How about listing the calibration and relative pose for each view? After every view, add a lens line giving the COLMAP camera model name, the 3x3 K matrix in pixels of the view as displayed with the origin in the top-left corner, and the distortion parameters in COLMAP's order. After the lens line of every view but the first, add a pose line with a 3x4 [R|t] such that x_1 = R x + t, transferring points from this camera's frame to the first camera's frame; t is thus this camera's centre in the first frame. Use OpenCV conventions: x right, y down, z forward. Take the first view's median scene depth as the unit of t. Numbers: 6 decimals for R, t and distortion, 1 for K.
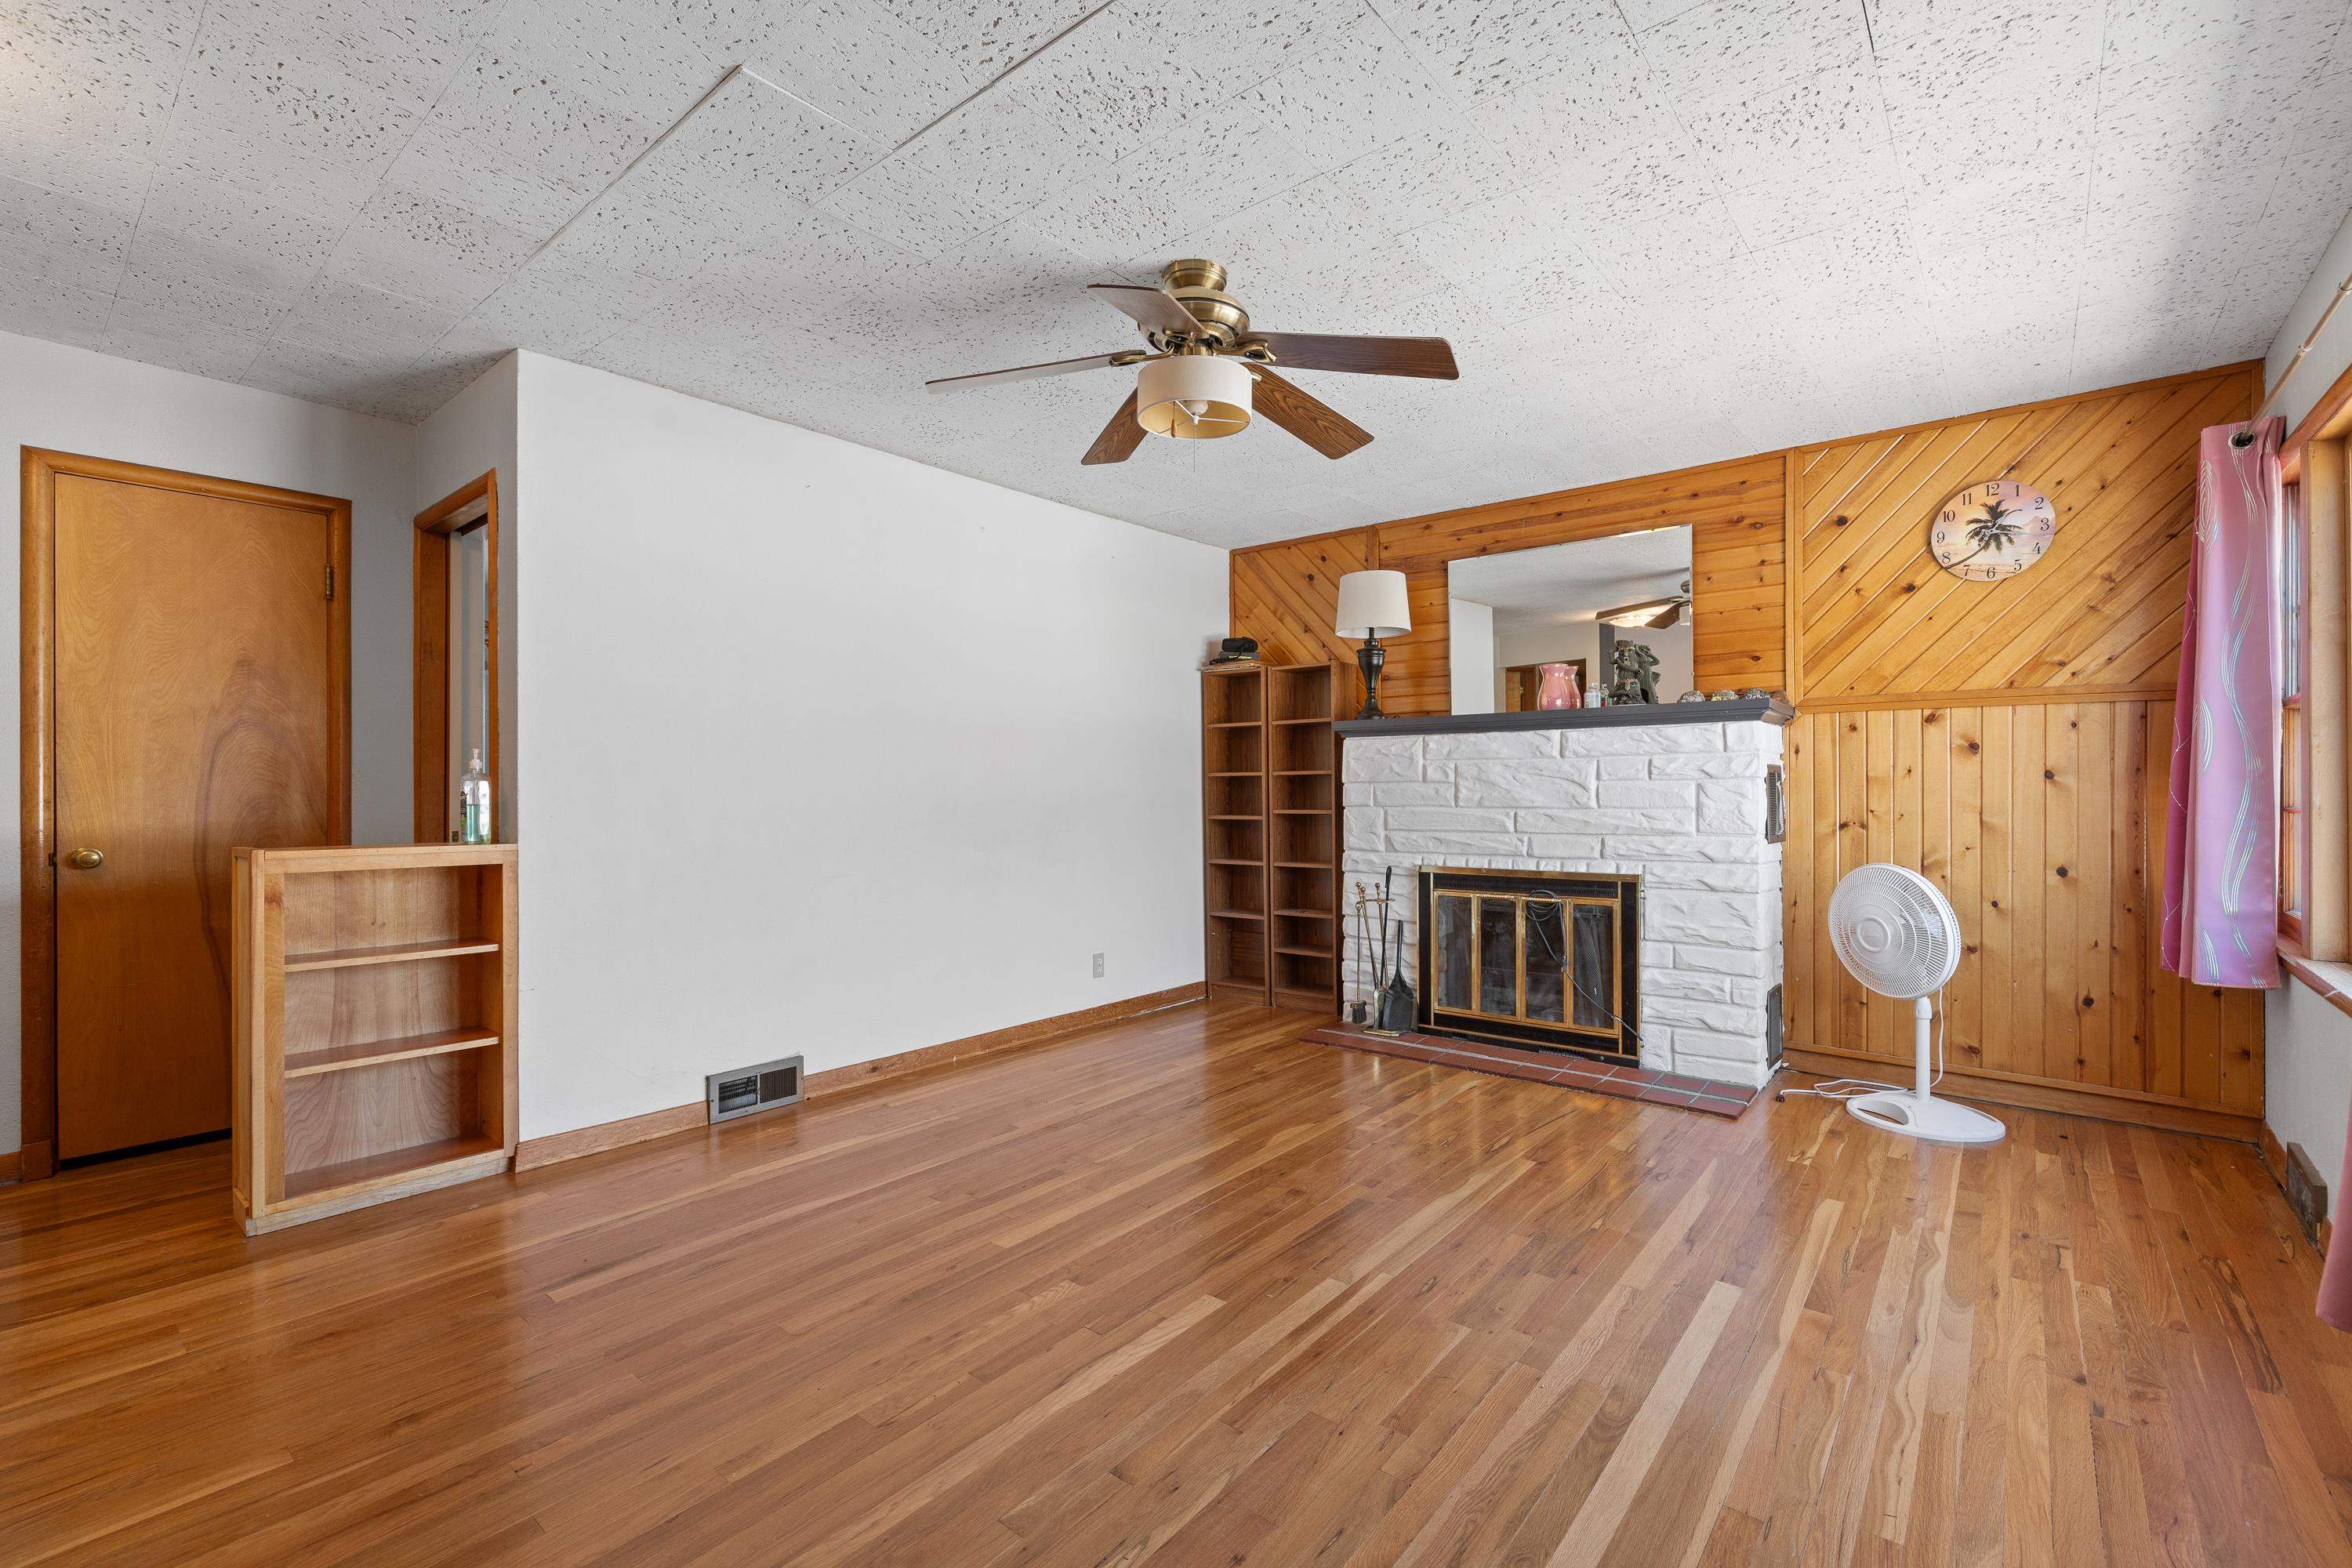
lens RADIAL K [[1020.9, 0, 1199.9], [0, 1020.9, 793.6], [0, 0, 1]] dist [-0.007783, 0.002115]
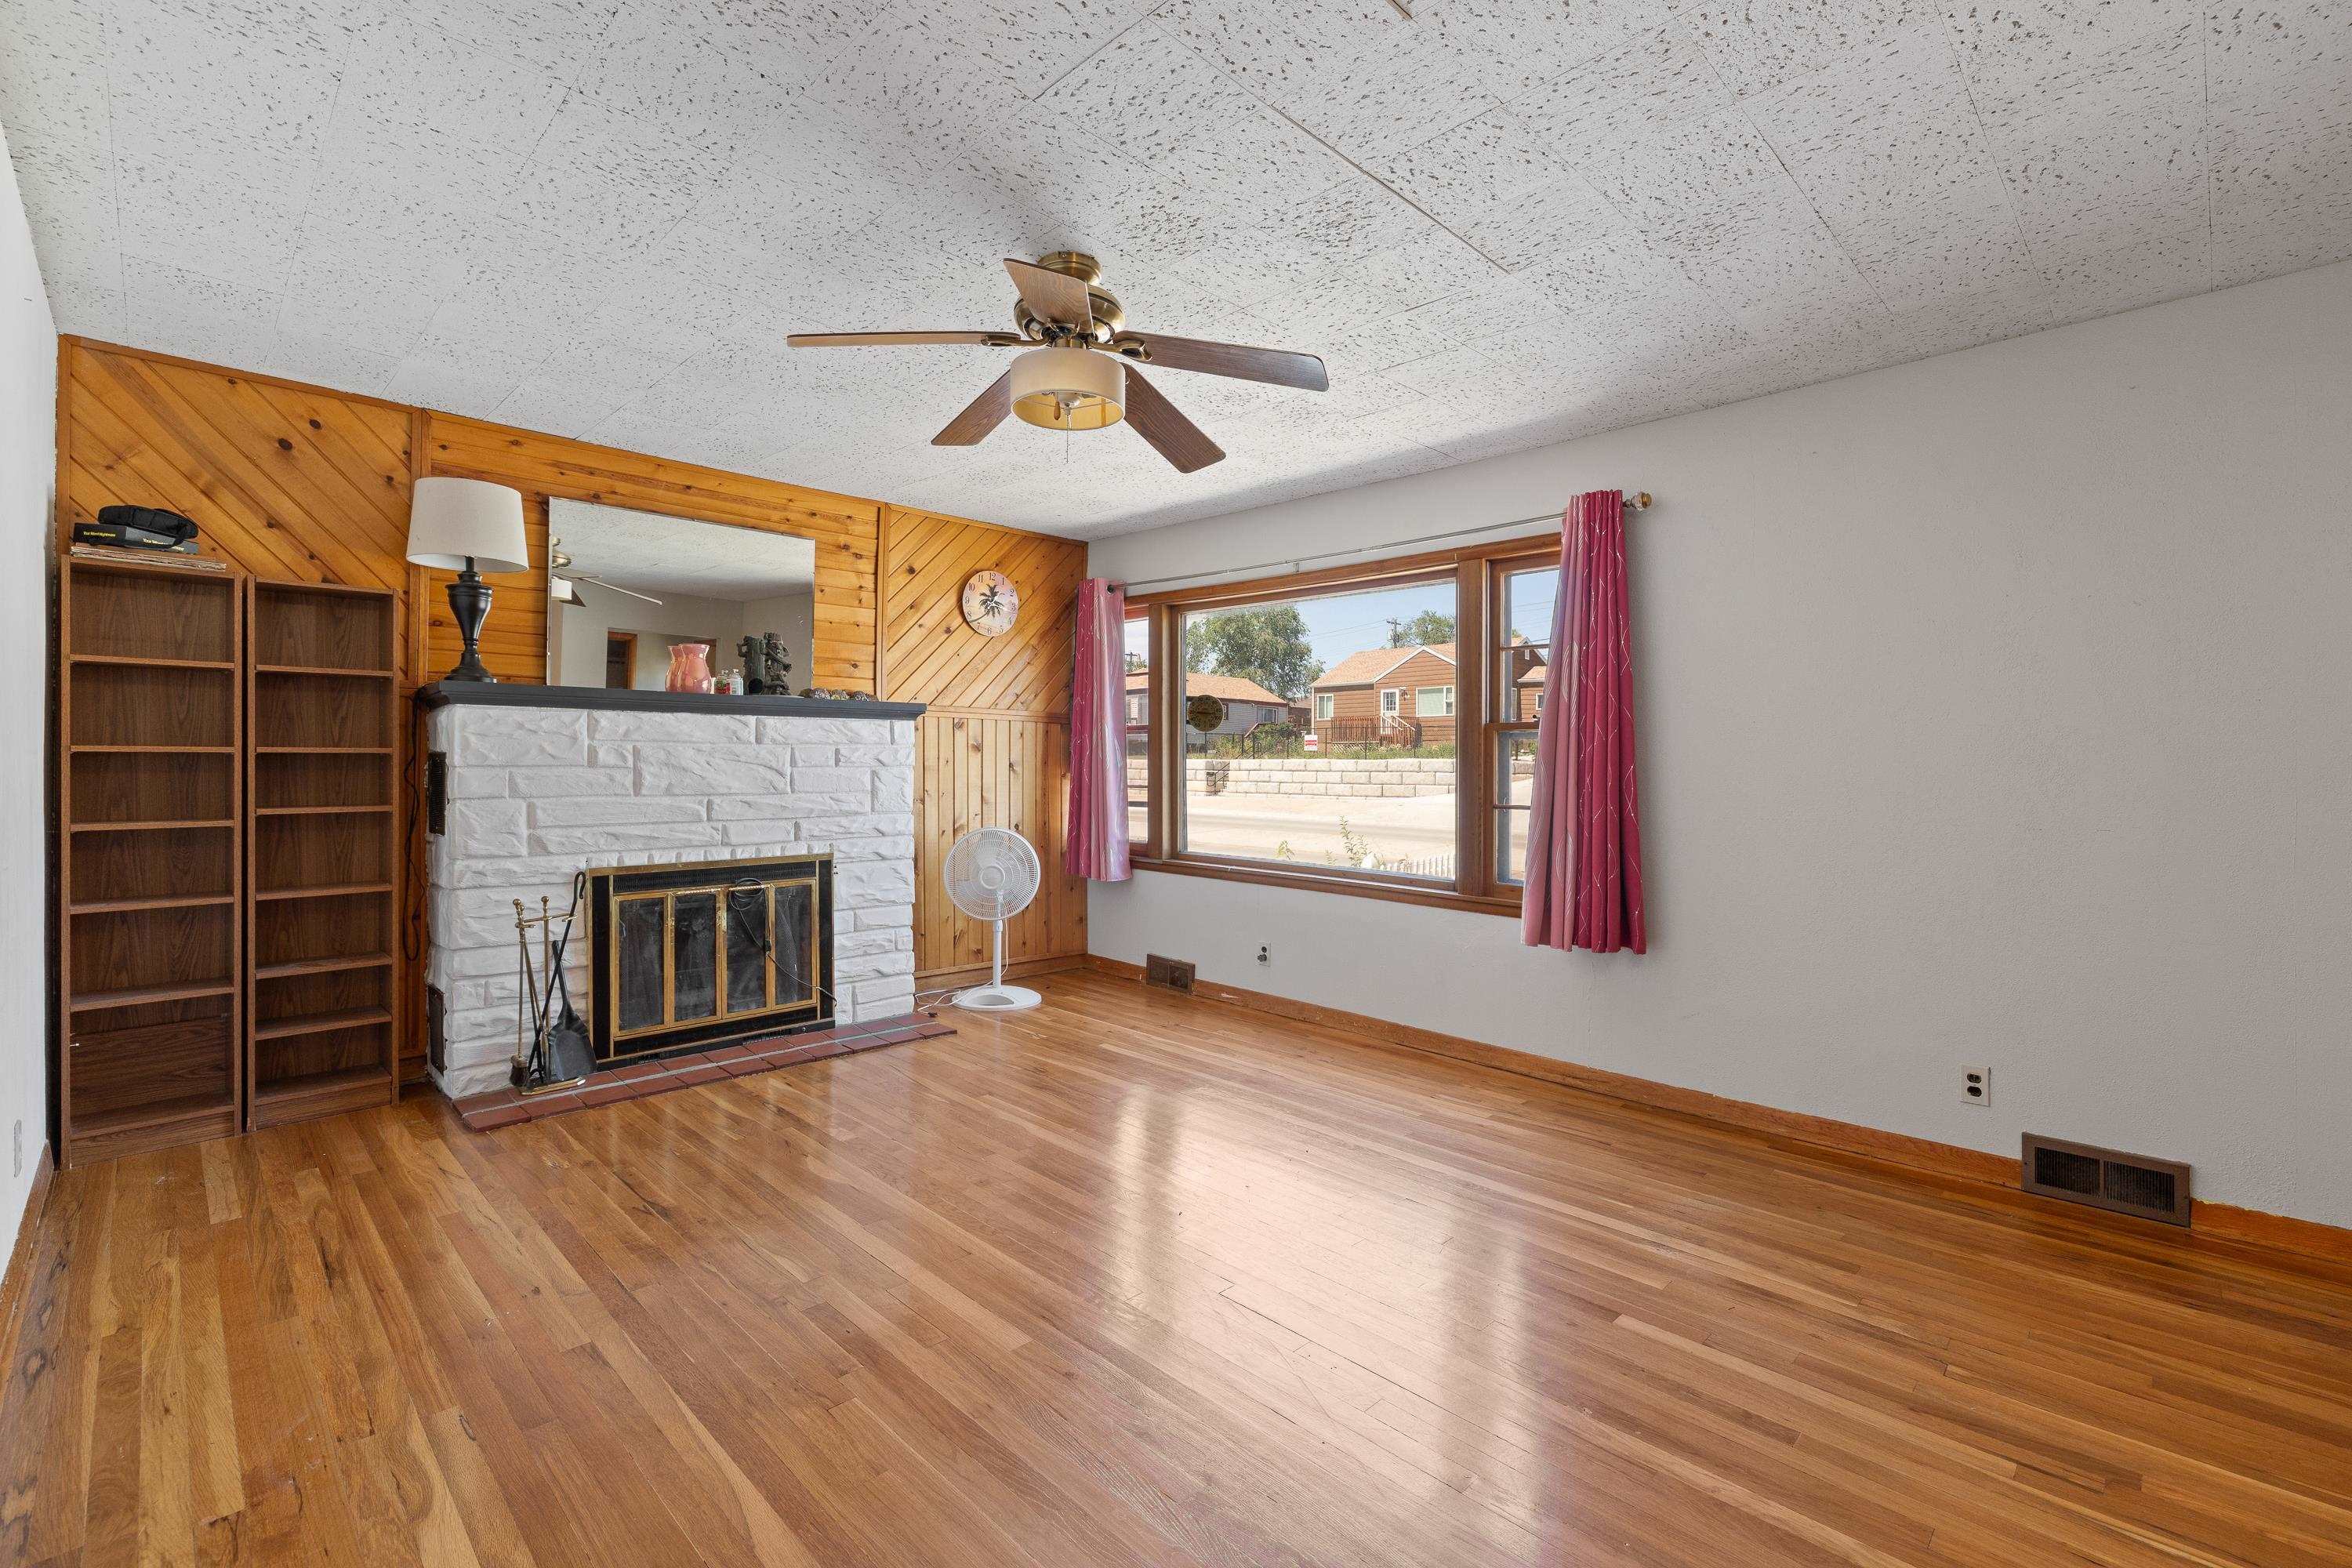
lens RADIAL K [[1020.9, 0, 1191.8], [0, 1020.9, 767.2], [0, 0, 1]] dist [-0.007783, 0.002115]
pose [[0.102077, 0.005139, 0.994763, -0.610238], [0.002113, 0.999983, -0.005383, -0.006033], [-0.994774, 0.002652, 0.102064, 0.482660]]
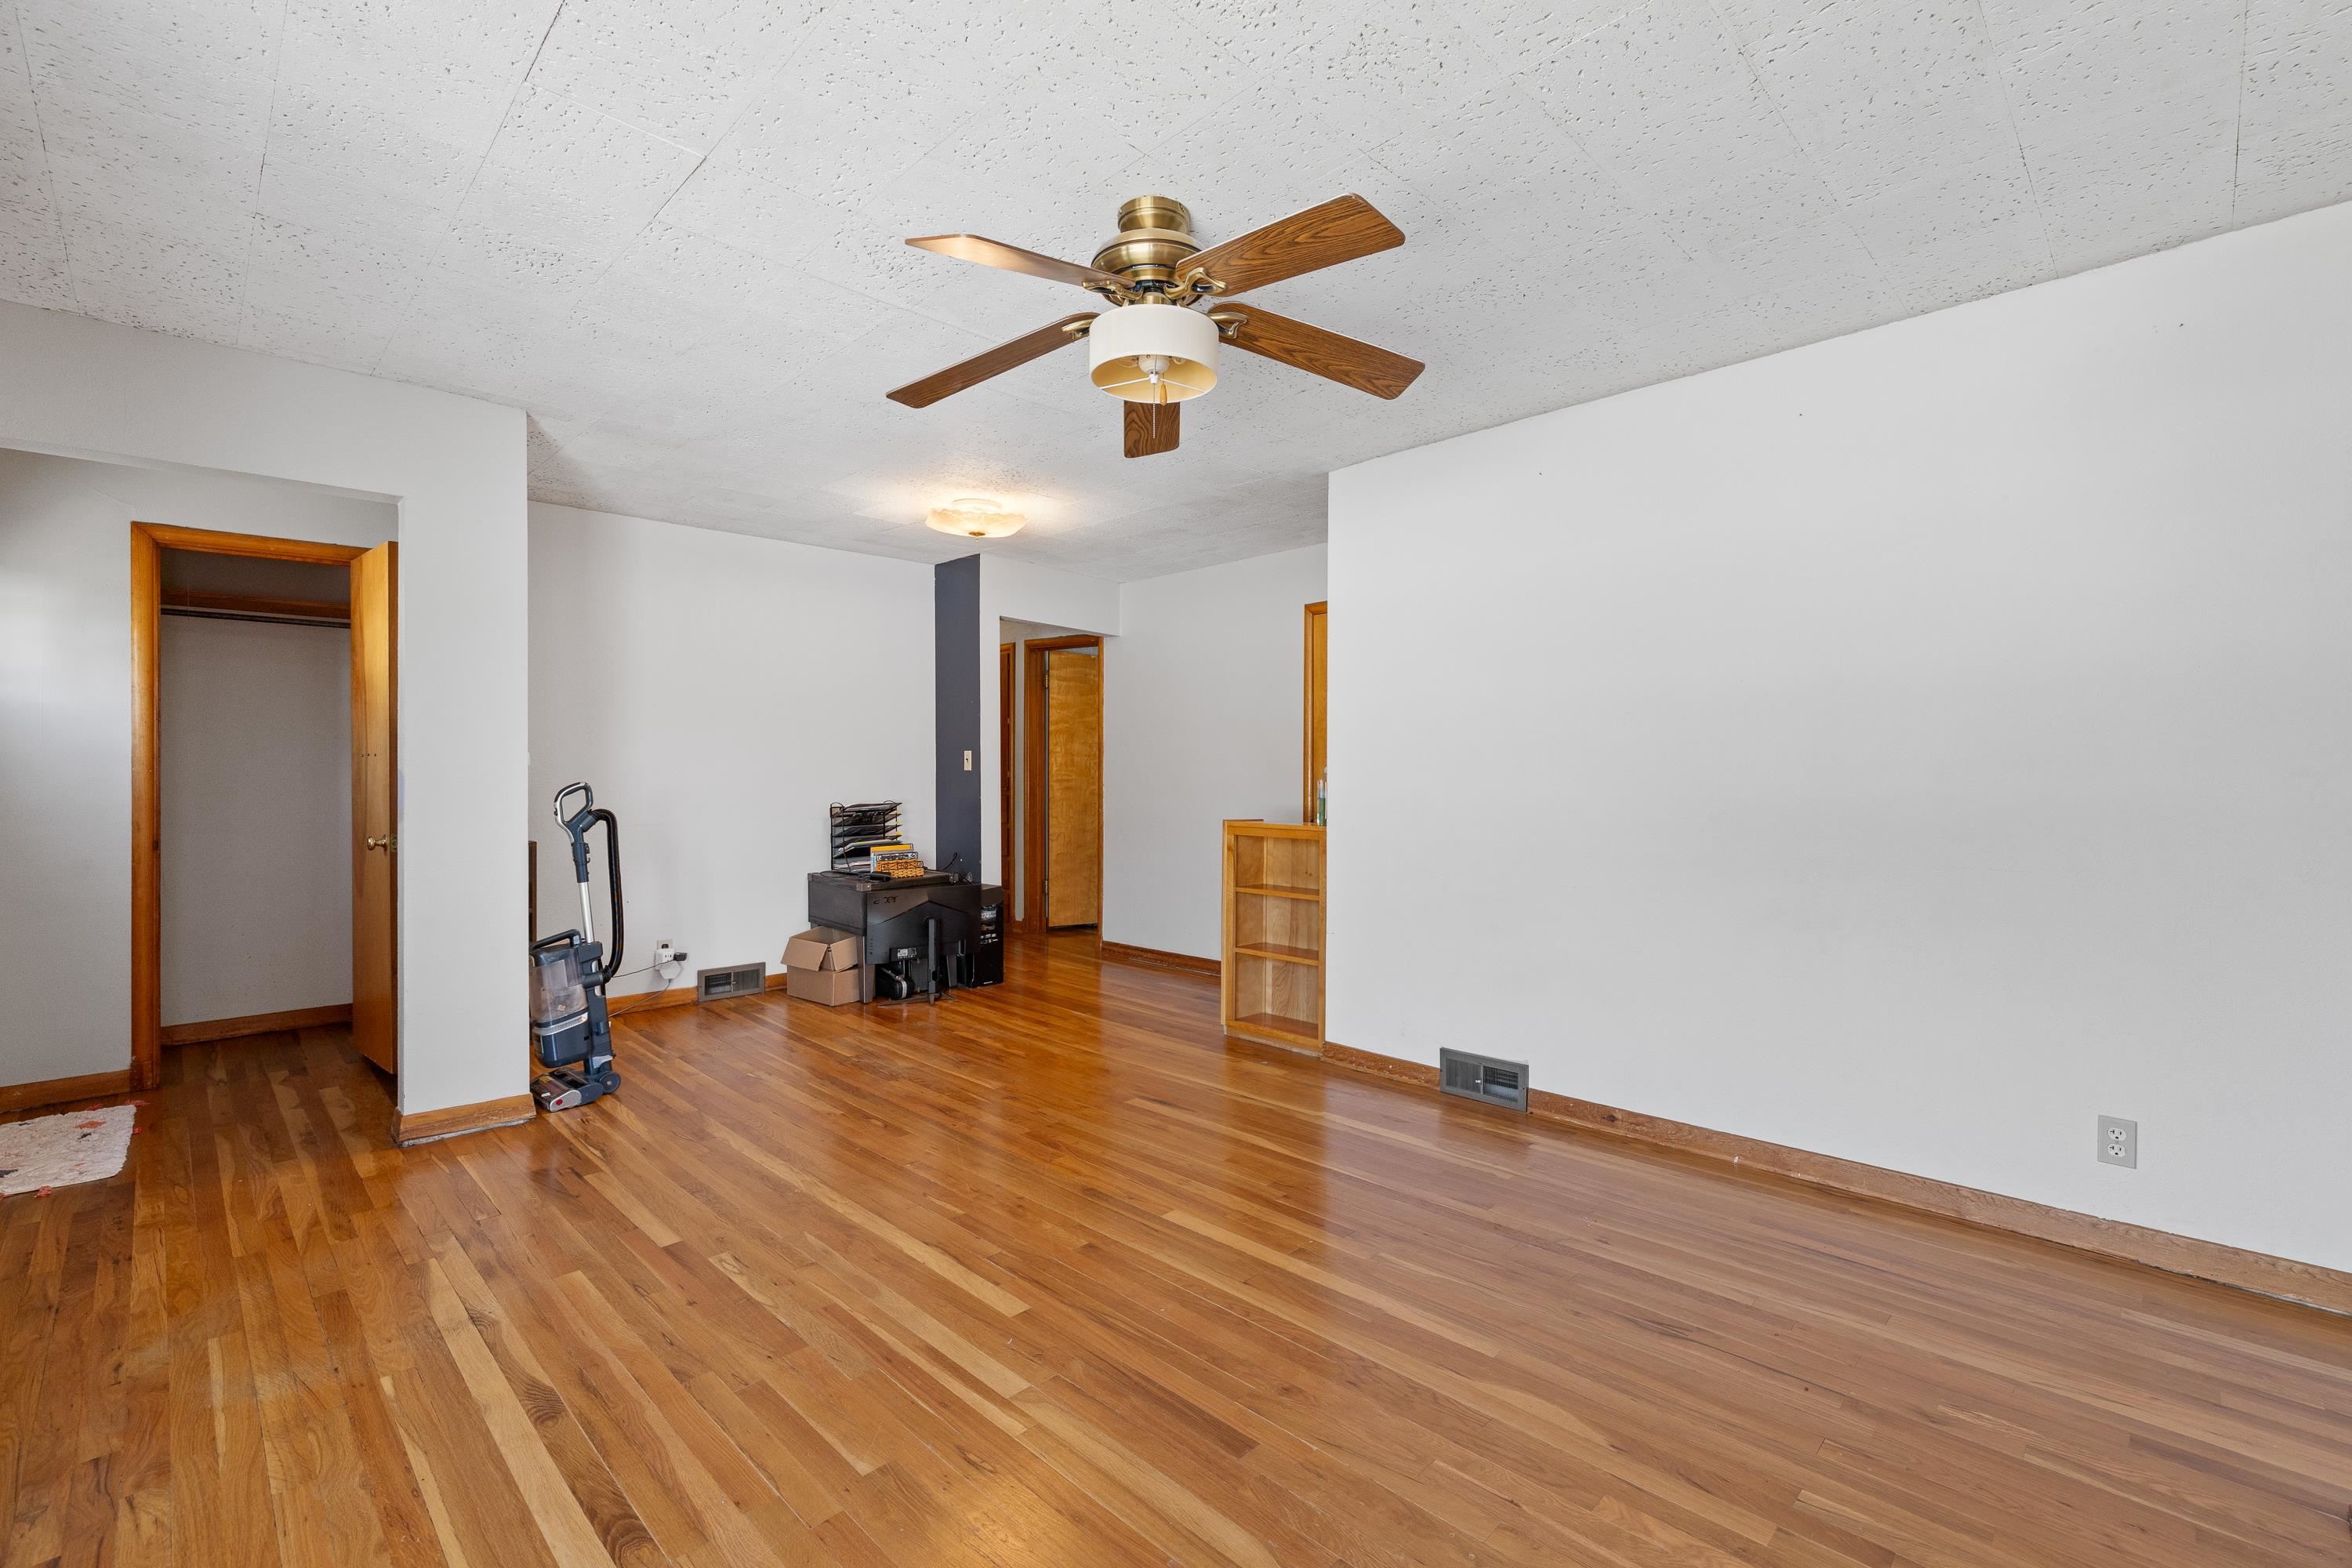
lens RADIAL K [[1020.9, 0, 1186.4], [0, 1020.9, 784.5], [0, 0, 1]] dist [-0.007783, 0.002115]
pose [[-0.105235, 0.006366, -0.994427, 0.538086], [-0.009976, 0.999922, 0.007456, -0.011739], [0.994397, 0.010705, -0.105163, 0.696248]]
